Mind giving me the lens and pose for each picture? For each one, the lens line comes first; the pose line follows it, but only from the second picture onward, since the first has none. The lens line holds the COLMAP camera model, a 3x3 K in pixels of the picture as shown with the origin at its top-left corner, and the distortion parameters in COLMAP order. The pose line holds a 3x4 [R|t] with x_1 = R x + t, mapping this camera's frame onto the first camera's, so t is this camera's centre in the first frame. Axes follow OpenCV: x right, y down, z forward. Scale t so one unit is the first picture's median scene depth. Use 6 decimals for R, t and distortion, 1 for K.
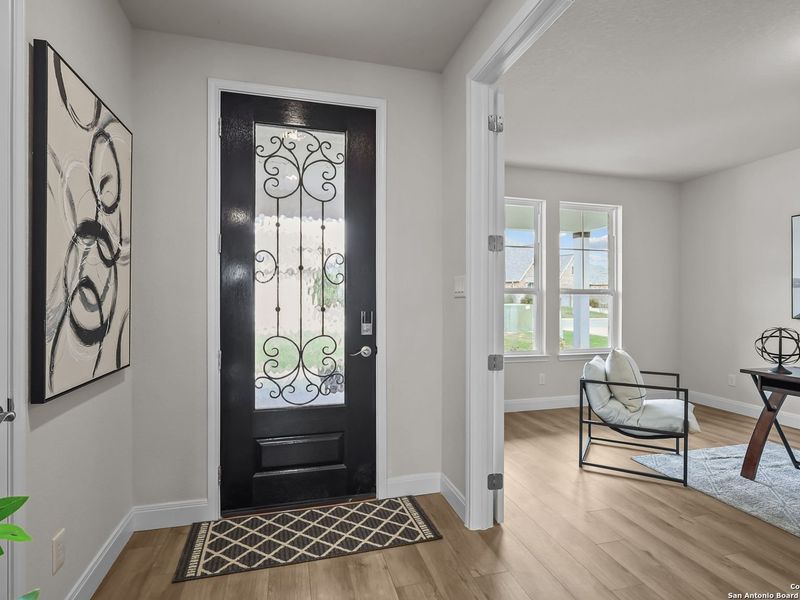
lens RADIAL K [[415.8, 0, 397.7], [0, 415.8, 300.9], [0, 0, 1]] dist [-0.002843, -0.000517]
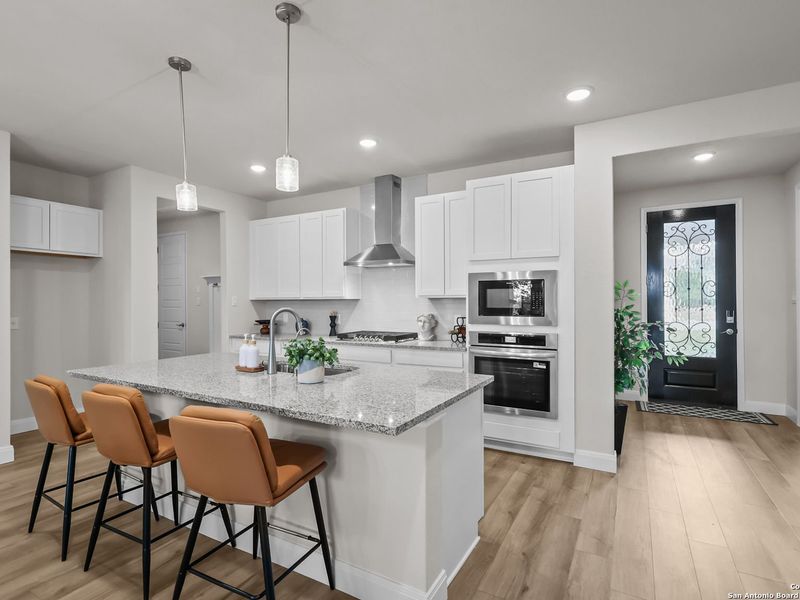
lens RADIAL K [[415.8, 0, 397.7], [0, 415.8, 300.9], [0, 0, 1]] dist [-0.002843, -0.000517]
pose [[0.706858, -0.007225, -0.707318, 0.170768], [0.005034, 0.999974, -0.005183, -0.015044], [0.707337, 0.000103, 0.706876, -1.252385]]
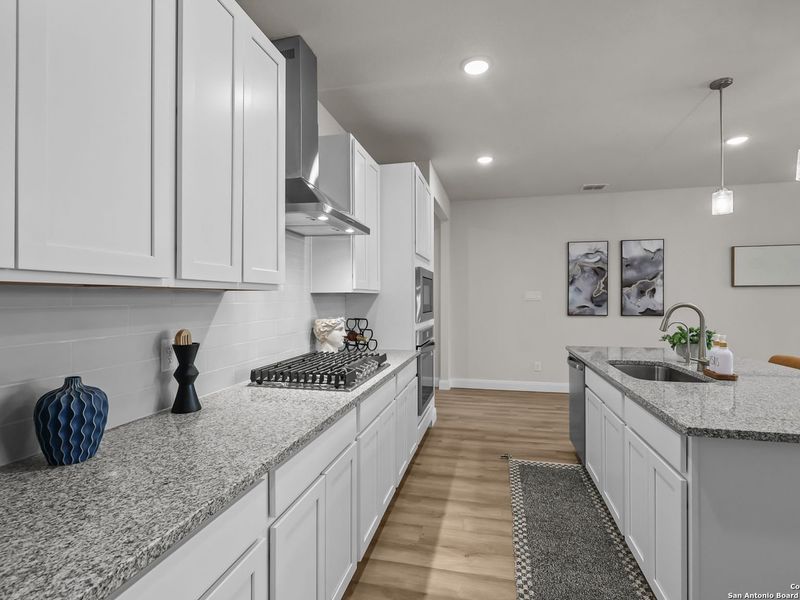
lens RADIAL K [[415.8, 0, 397.7], [0, 415.8, 300.9], [0, 0, 1]] dist [-0.002843, -0.000517]
pose [[0.472243, -0.009777, 0.881414, -1.658619], [0.002532, 0.999949, 0.009735, -0.021913], [-0.881465, -0.002366, 0.472244, -0.671180]]
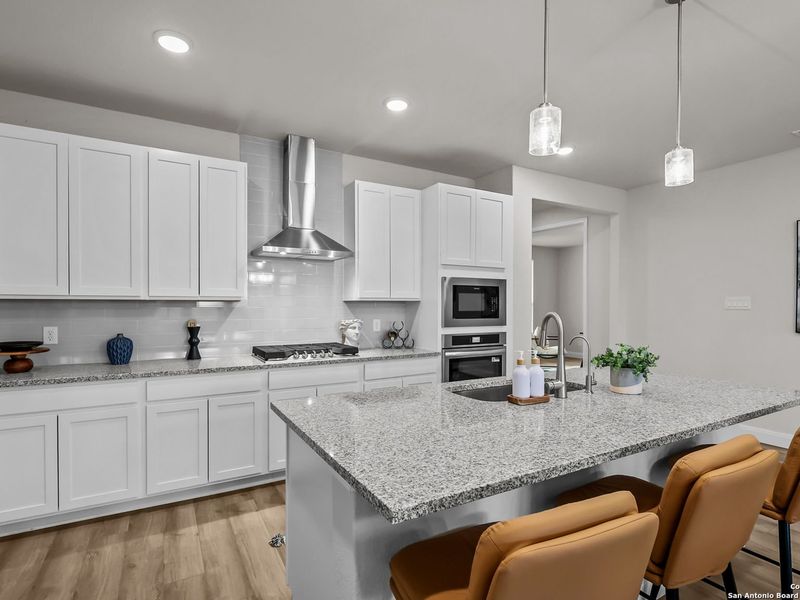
lens RADIAL K [[415.8, 0, 397.7], [0, 415.8, 300.9], [0, 0, 1]] dist [-0.002843, -0.000517]
pose [[0.968951, 0.001716, 0.247248, -1.053961], [-0.000512, 0.999988, -0.004936, -0.024839], [-0.247253, 0.004657, 0.968940, -1.397279]]
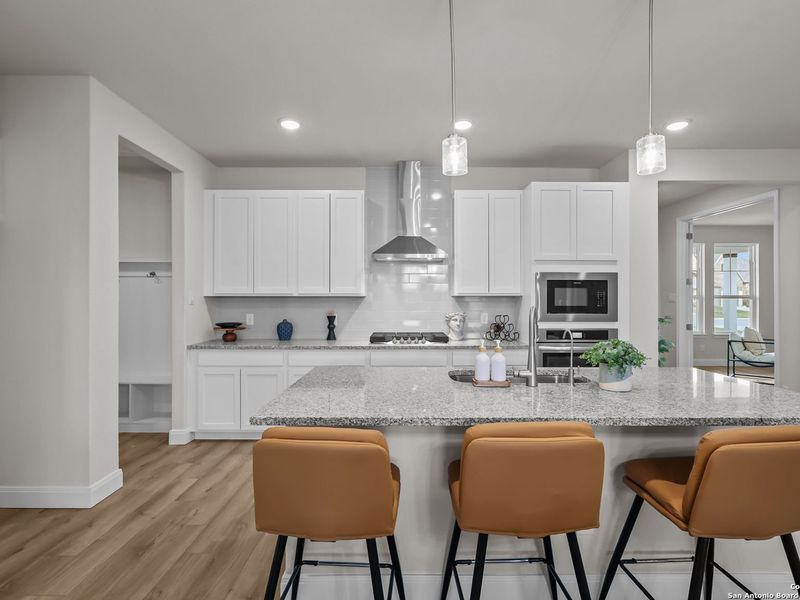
lens RADIAL K [[415.8, 0, 397.7], [0, 415.8, 300.9], [0, 0, 1]] dist [-0.002843, -0.000517]
pose [[0.965324, -0.001963, -0.261048, -0.675448], [0.002059, 0.999998, 0.000095, -0.016094], [0.261047, -0.000629, 0.965326, -1.582958]]
